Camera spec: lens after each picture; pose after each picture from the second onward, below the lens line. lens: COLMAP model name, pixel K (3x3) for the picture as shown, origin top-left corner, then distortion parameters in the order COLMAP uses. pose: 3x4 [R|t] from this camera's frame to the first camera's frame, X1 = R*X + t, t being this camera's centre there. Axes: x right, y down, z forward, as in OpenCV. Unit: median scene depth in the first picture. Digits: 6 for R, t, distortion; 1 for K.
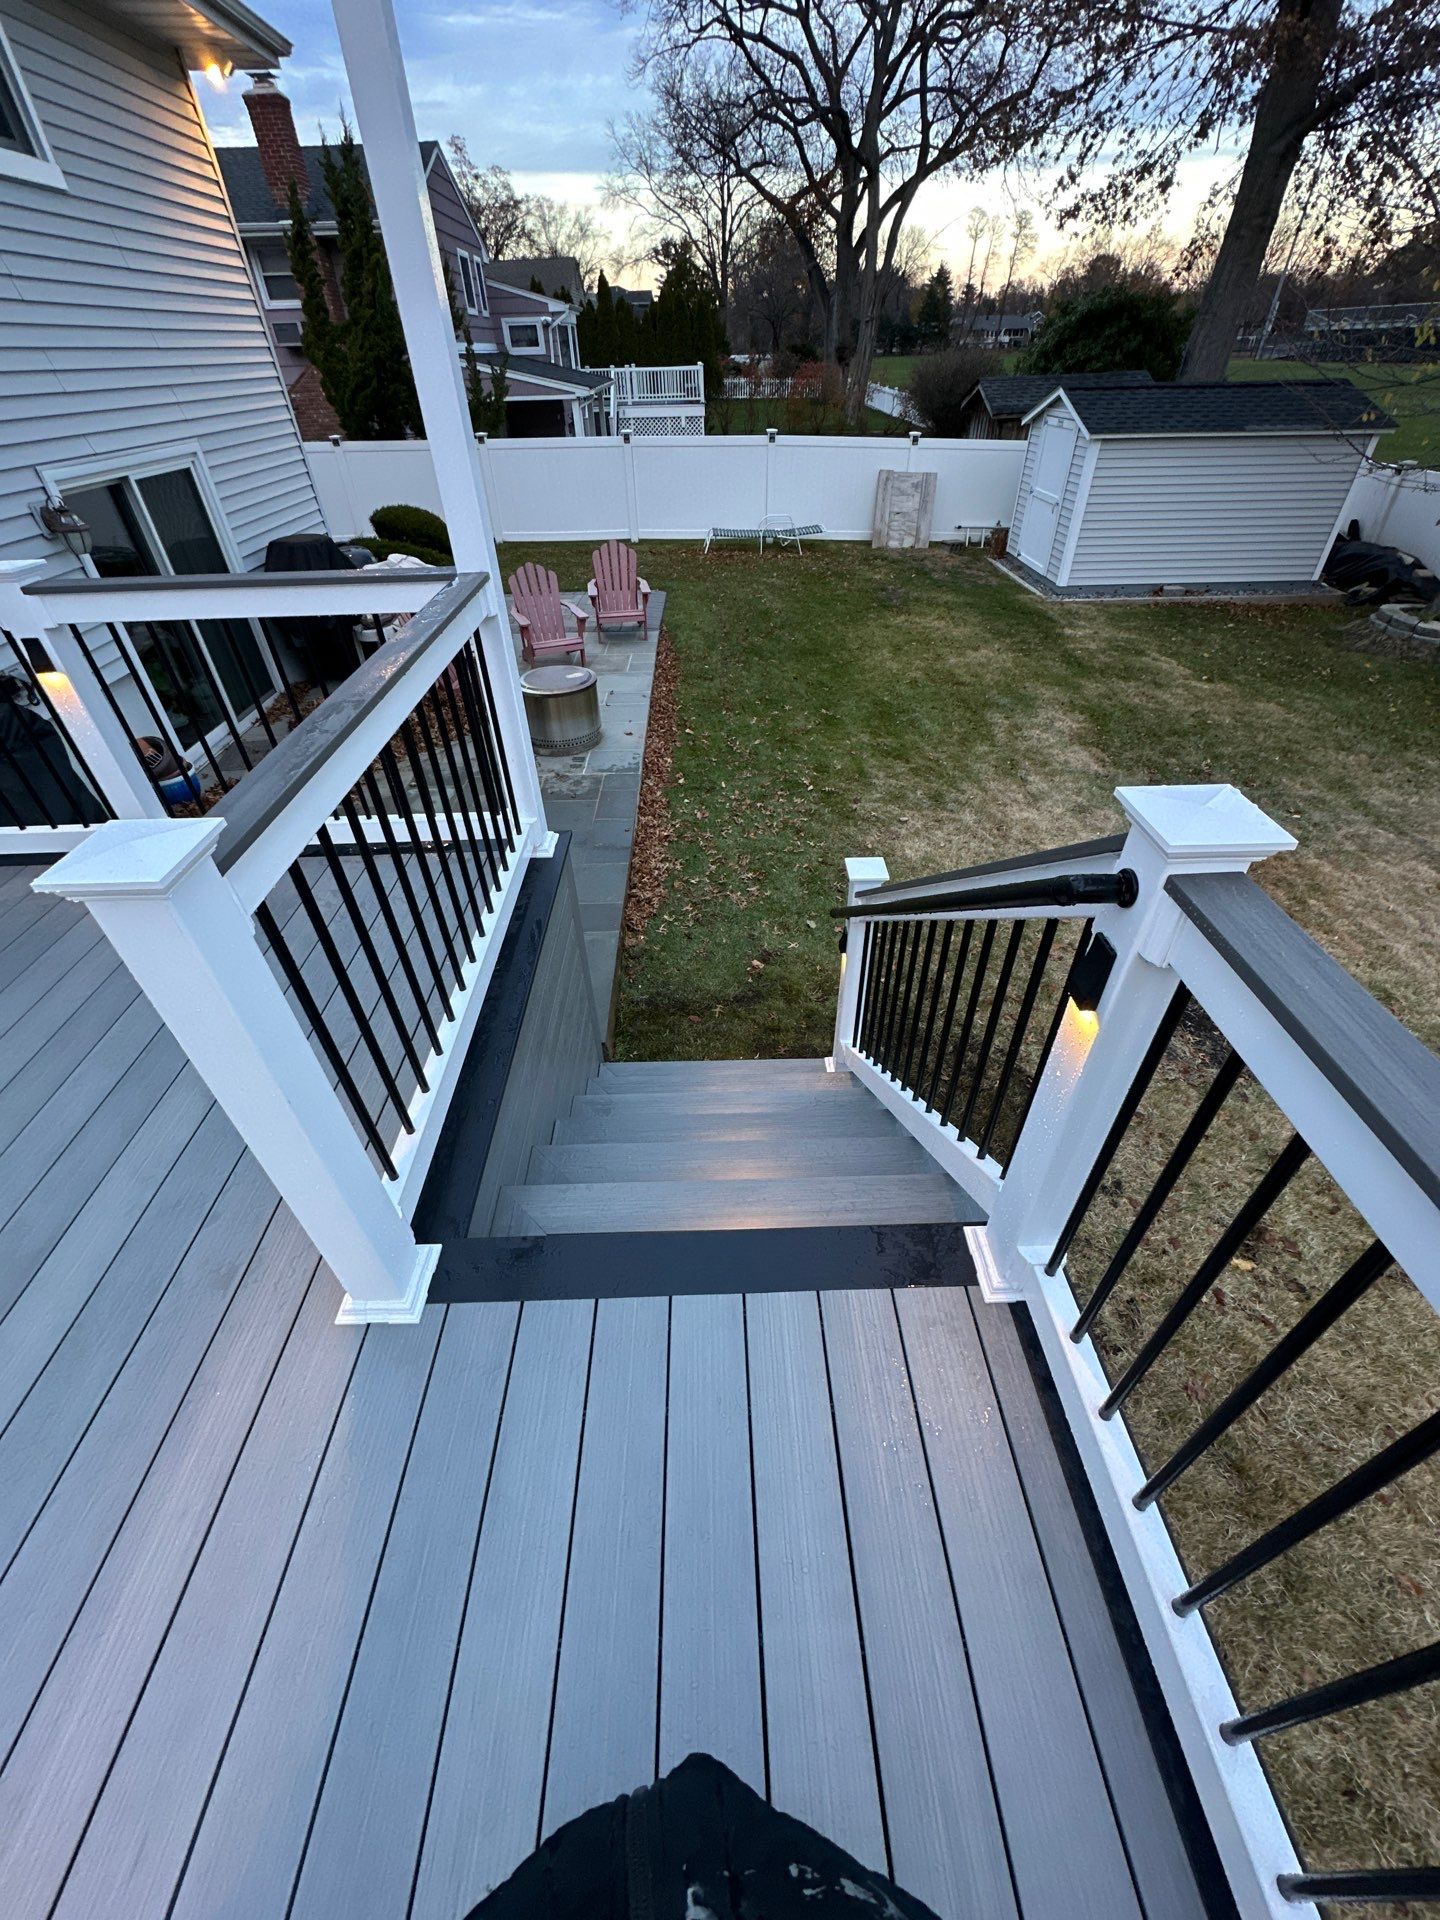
lens RADIAL K [[763.3, 0, 720.0], [0, 763.3, 960.0], [0, 0, 1]] dist [0.000071, 0.000264]
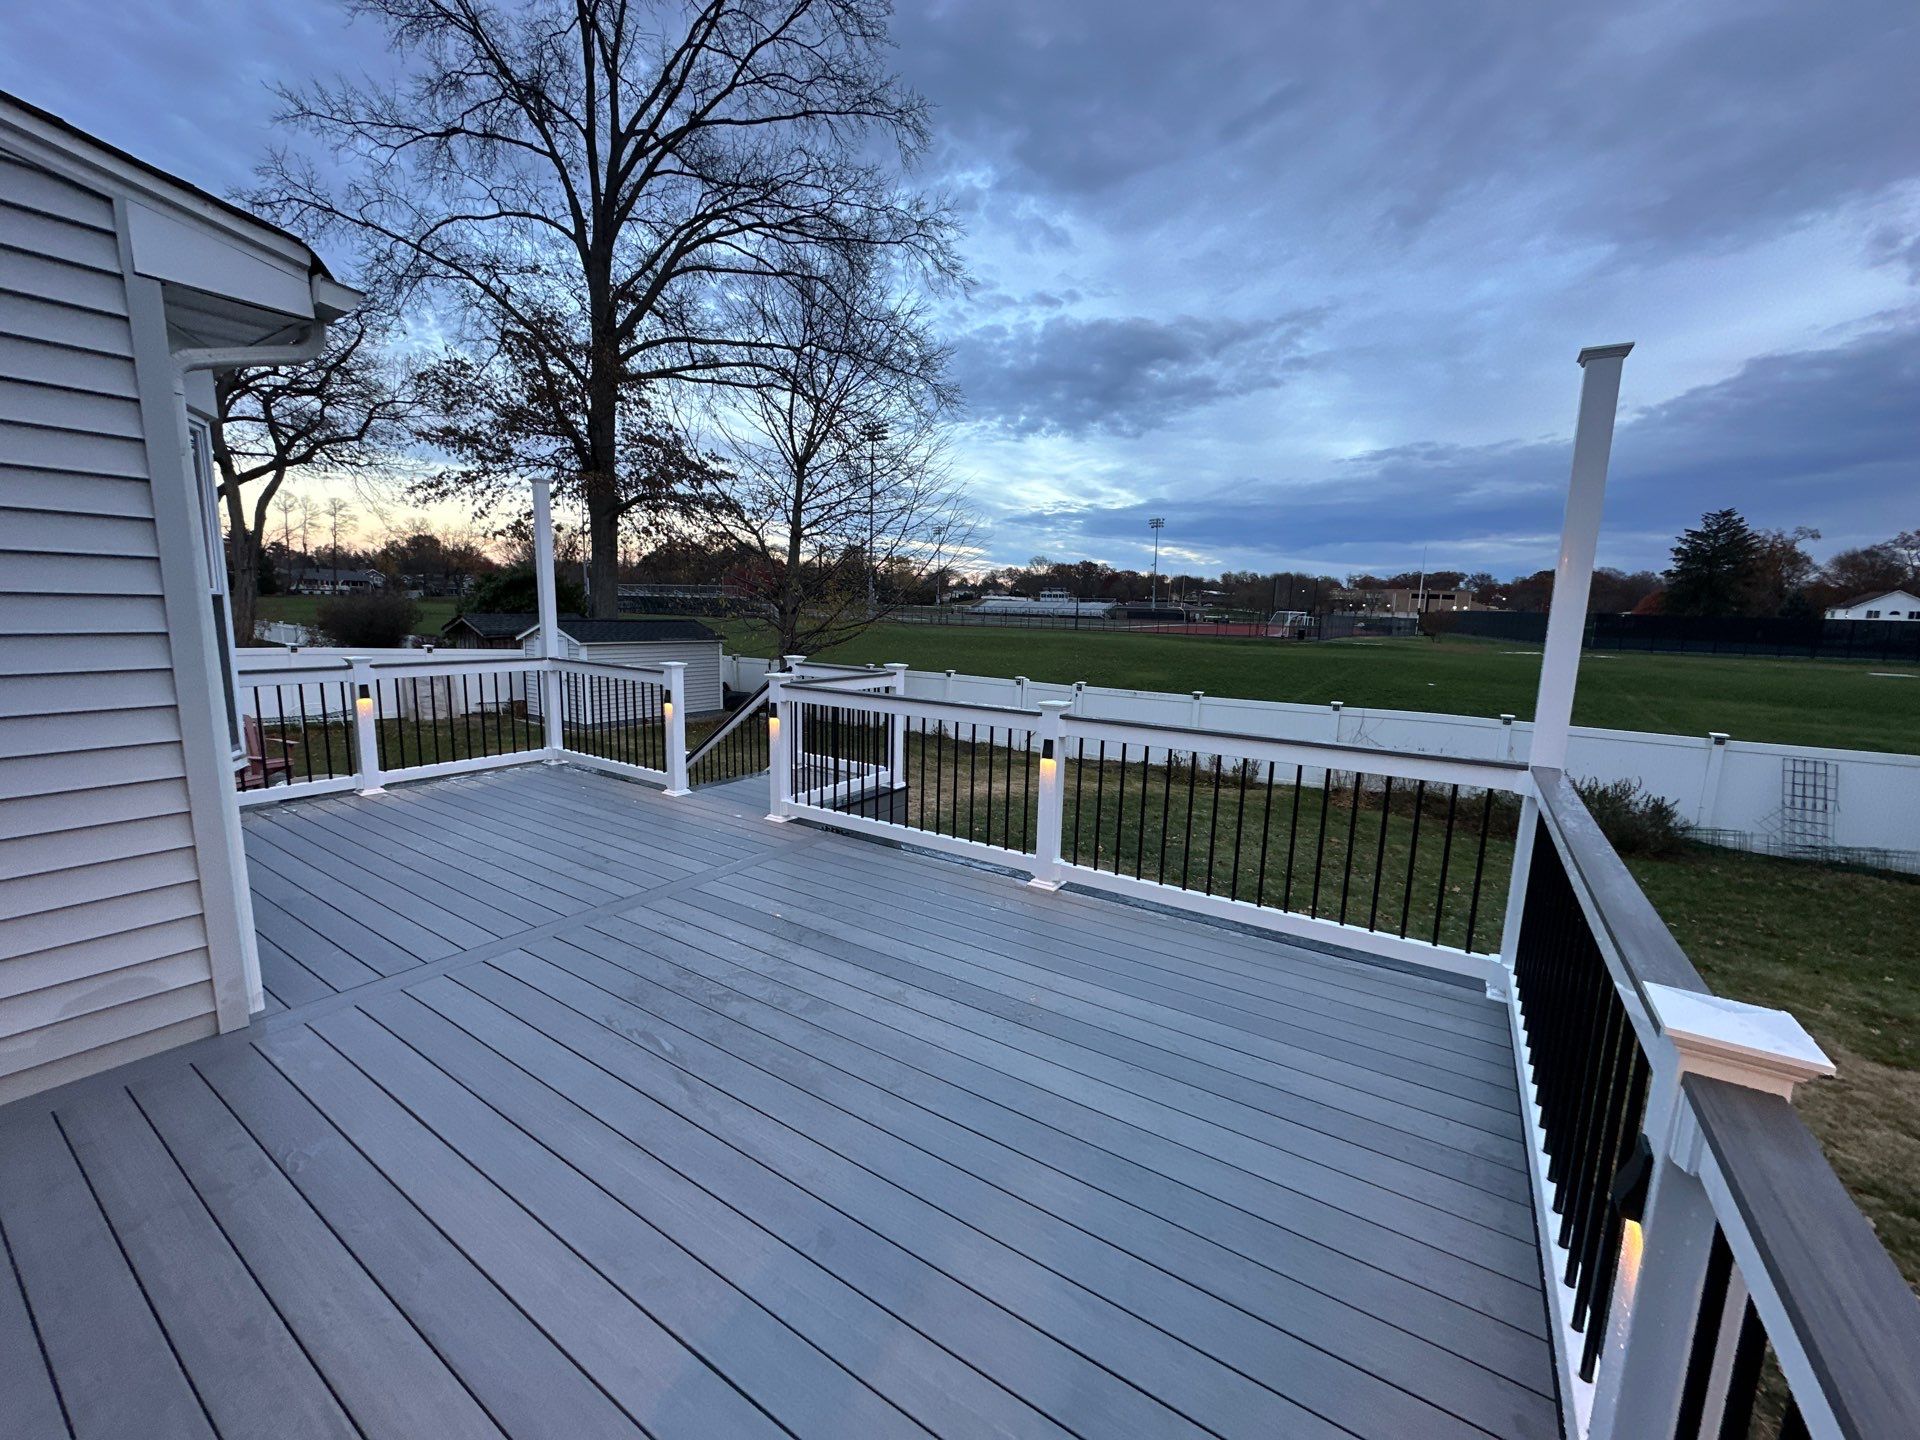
lens RADIAL K [[766.3, 0, 964.4], [0, 766.3, 716.5], [0, 0, 1]] dist [-0.001527, -0.000155]
pose [[0.566746, -0.080277, 0.819972, -0.118246], [0.483249, 0.838454, -0.251924, 0.078329], [-0.667285, 0.539027, 0.513985, -0.095766]]
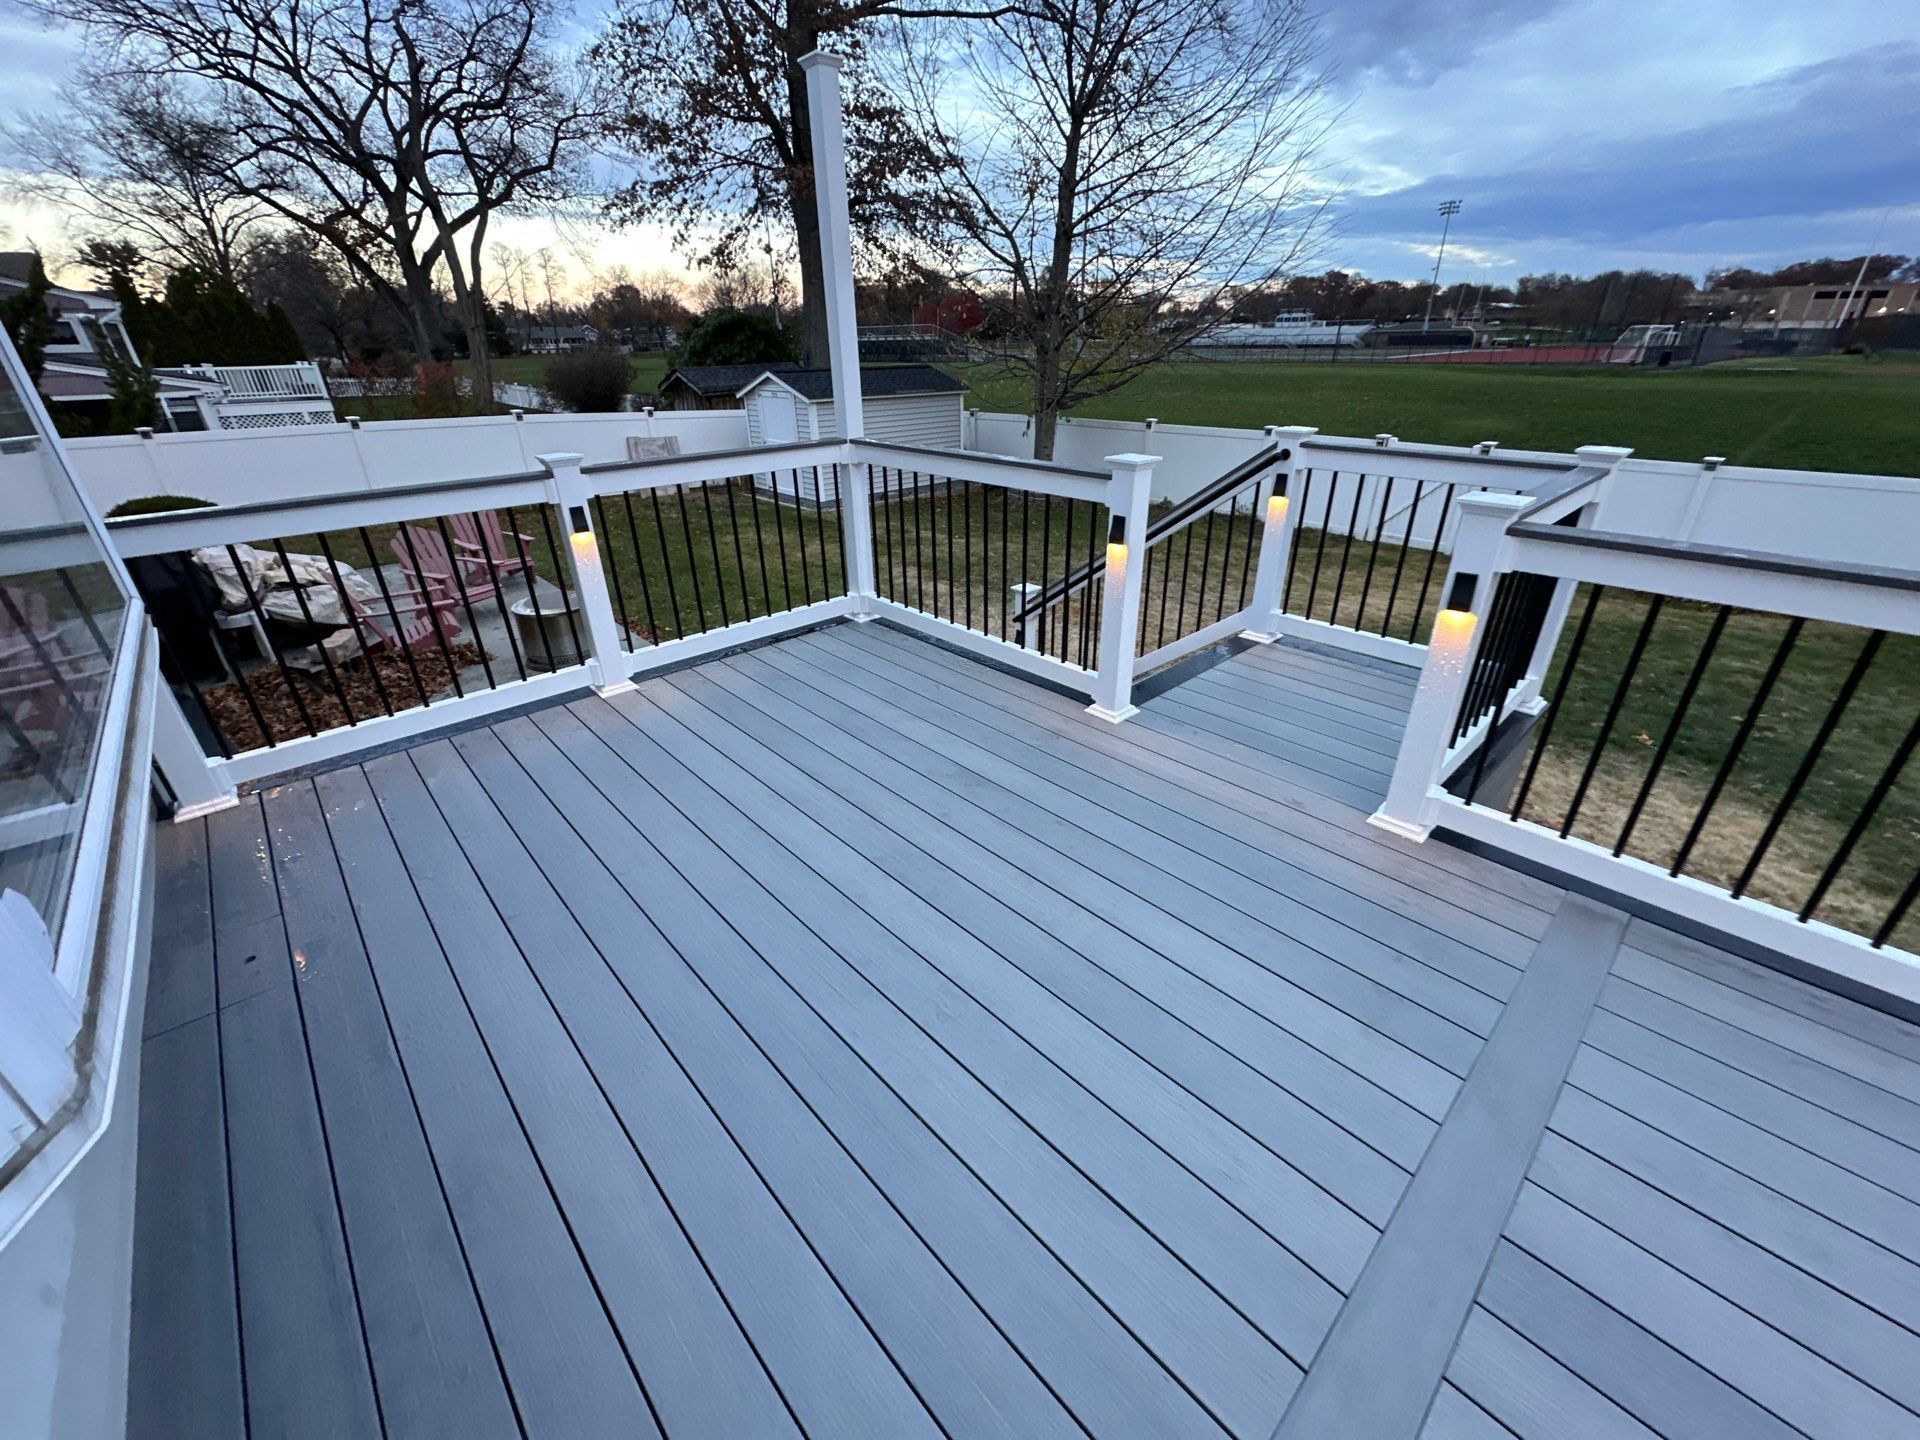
lens RADIAL K [[766.3, 0, 964.4], [0, 766.3, 716.5], [0, 0, 1]] dist [-0.001527, -0.000155]
pose [[0.744920, -0.282183, 0.604539, -0.083946], [0.414351, 0.905879, -0.087727, 0.019211], [-0.522884, 0.315841, 0.791730, -0.018012]]
